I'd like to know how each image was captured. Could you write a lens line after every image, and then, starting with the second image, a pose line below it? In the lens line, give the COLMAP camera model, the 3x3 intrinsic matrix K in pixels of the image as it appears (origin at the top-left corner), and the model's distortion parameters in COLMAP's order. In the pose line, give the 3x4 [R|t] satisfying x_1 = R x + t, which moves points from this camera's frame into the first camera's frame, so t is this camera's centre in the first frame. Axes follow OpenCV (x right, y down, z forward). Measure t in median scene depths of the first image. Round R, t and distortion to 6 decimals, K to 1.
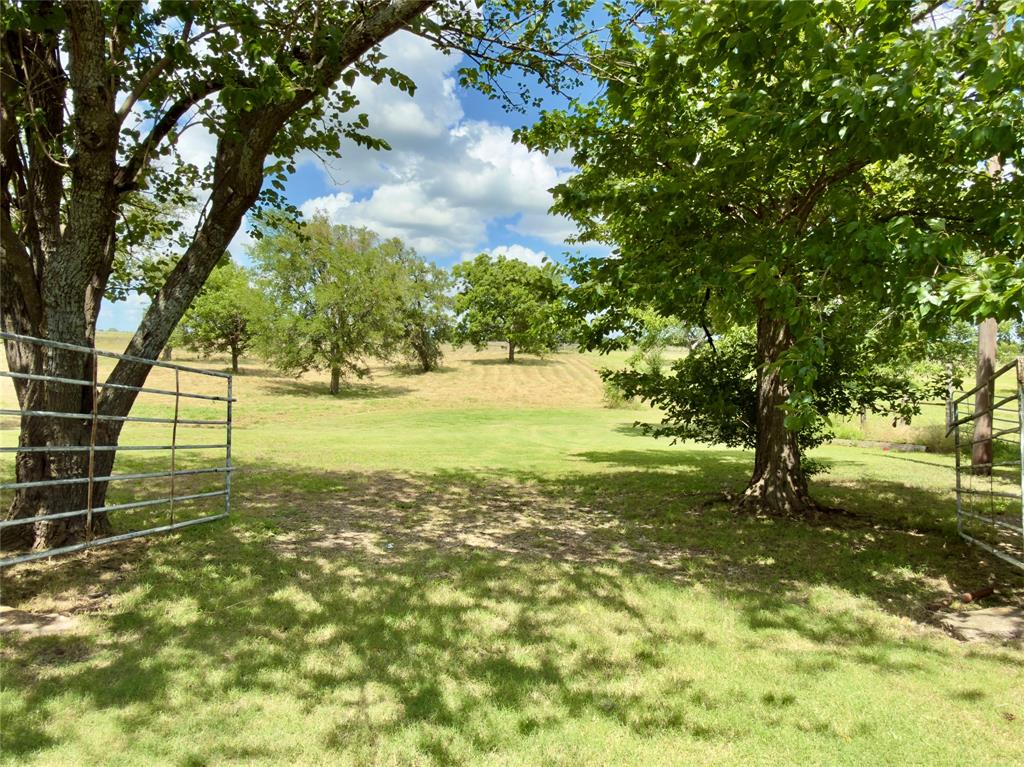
lens RADIAL K [[739.0, 0, 512.0], [0, 739.0, 383.5], [0, 0, 1]] dist [0.040587, -0.000414]
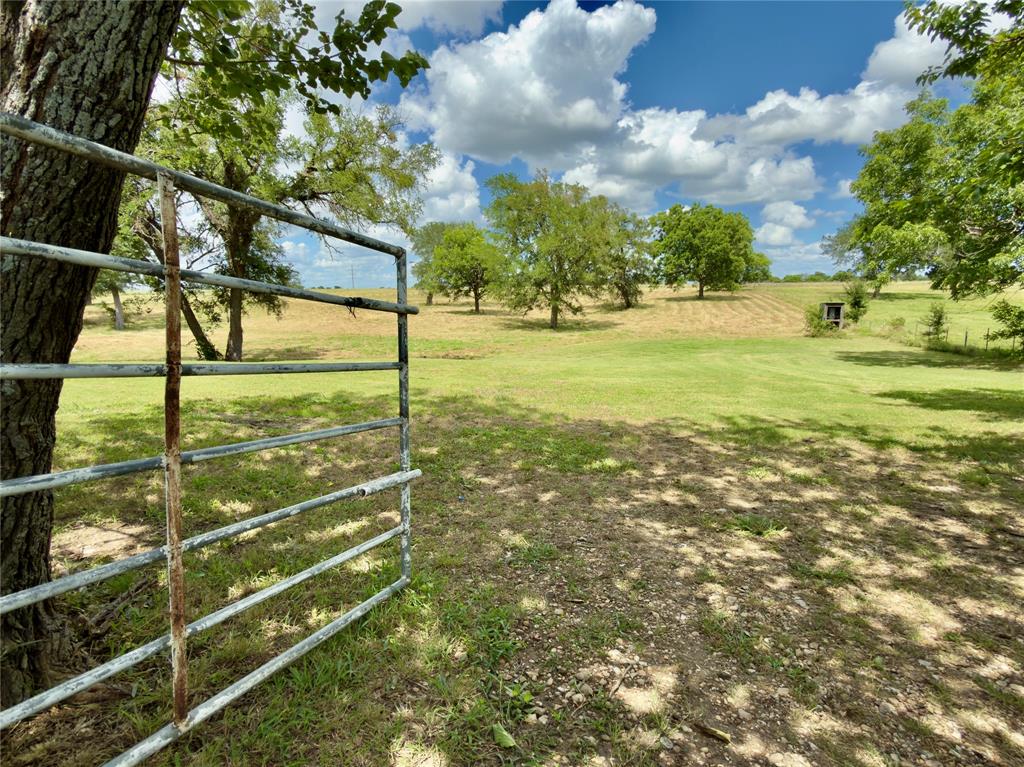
lens RADIAL K [[545.9, 0, 505.9], [0, 545.9, 372.2], [0, 0, 1]] dist [-0.000389, 0.001444]
pose [[0.951736, 0.007119, -0.306834, -0.039279], [0.021055, 0.995861, 0.088416, 0.005183], [0.306193, -0.090609, 0.947647, 0.122860]]
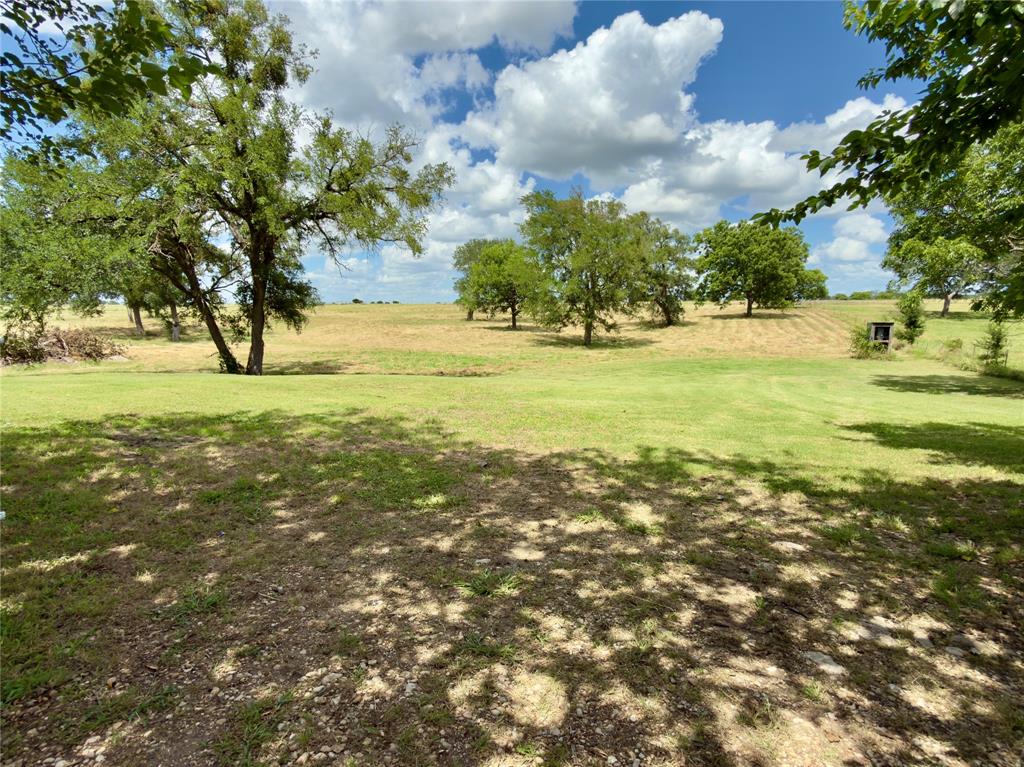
lens RADIAL K [[540.6, 0, 512.0], [0, 540.6, 383.5], [0, 0, 1]] dist [0.001256, -0.000387]
pose [[0.916991, 0.024769, -0.398139, -0.002192], [0.008489, 0.996633, 0.081553, 0.003464], [0.398818, -0.078163, 0.913693, 0.143521]]
